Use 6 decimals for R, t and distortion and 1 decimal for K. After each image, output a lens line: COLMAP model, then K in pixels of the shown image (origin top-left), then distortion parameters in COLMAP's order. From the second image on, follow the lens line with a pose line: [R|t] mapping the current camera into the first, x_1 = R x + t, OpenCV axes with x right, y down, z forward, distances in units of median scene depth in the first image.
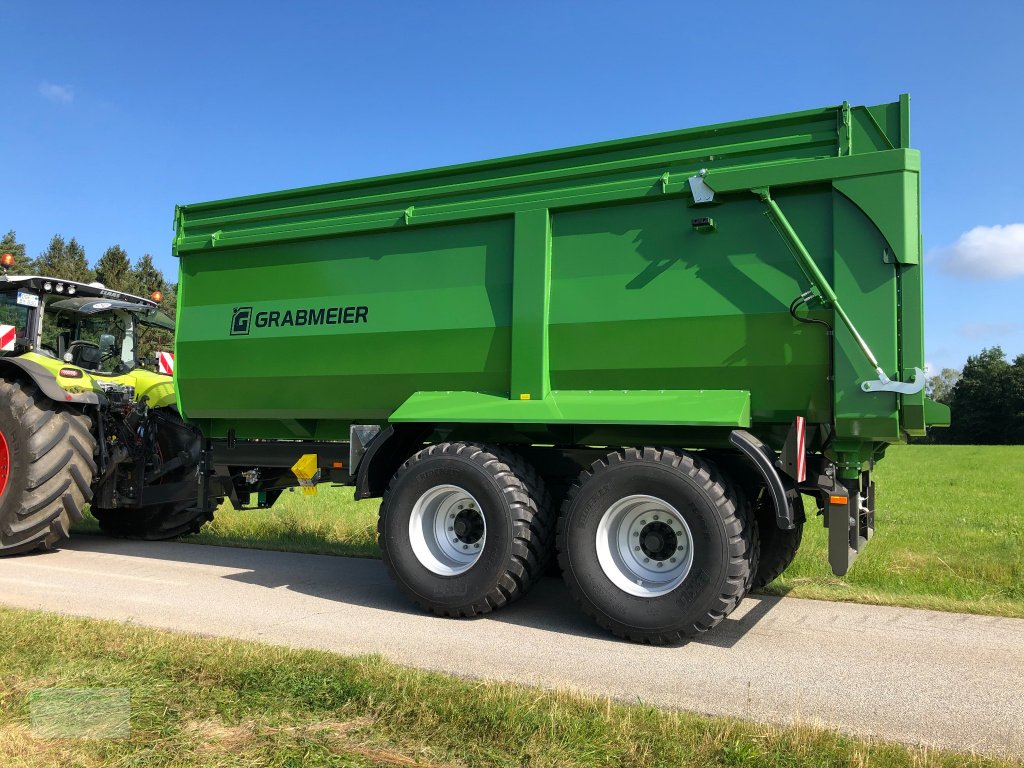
lens RADIAL K [[838.2, 0, 512.0], [0, 838.2, 384.0], [0, 0, 1]] dist [0.068468, -0.135750]
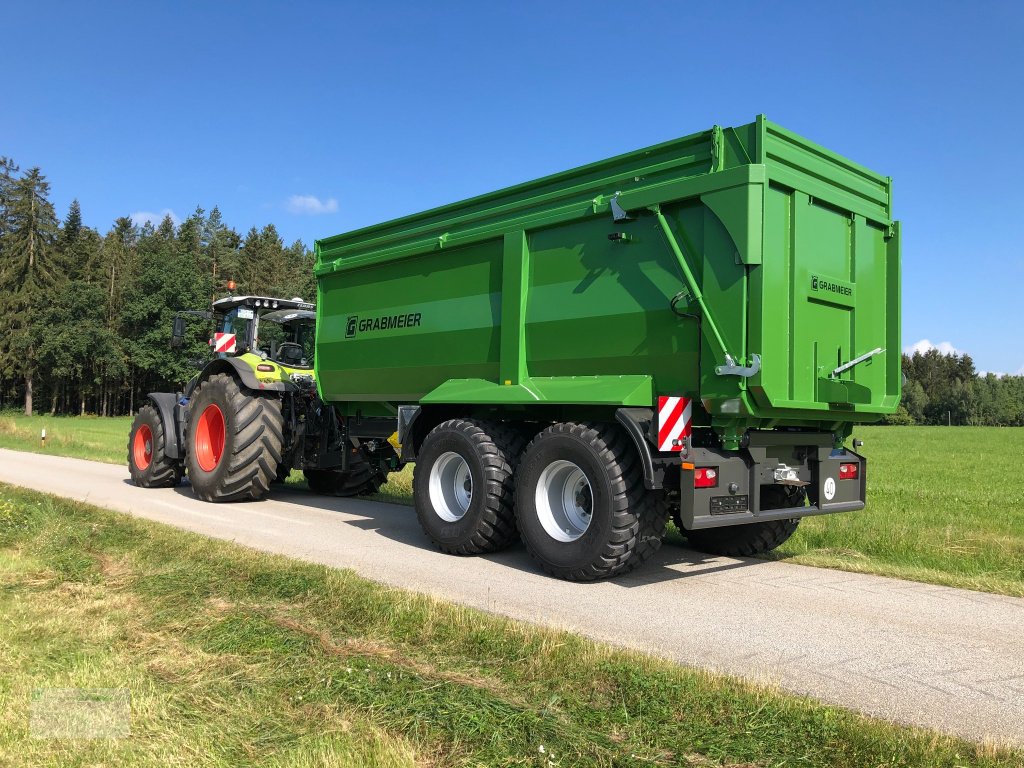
lens RADIAL K [[838.2, 0, 512.0], [0, 838.2, 384.0], [0, 0, 1]] dist [0.068468, -0.135750]
pose [[0.934134, -0.012326, -0.356710, 0.393714], [0.019428, 0.999678, 0.016333, -0.002553], [0.356394, -0.022188, 0.934072, -0.138715]]
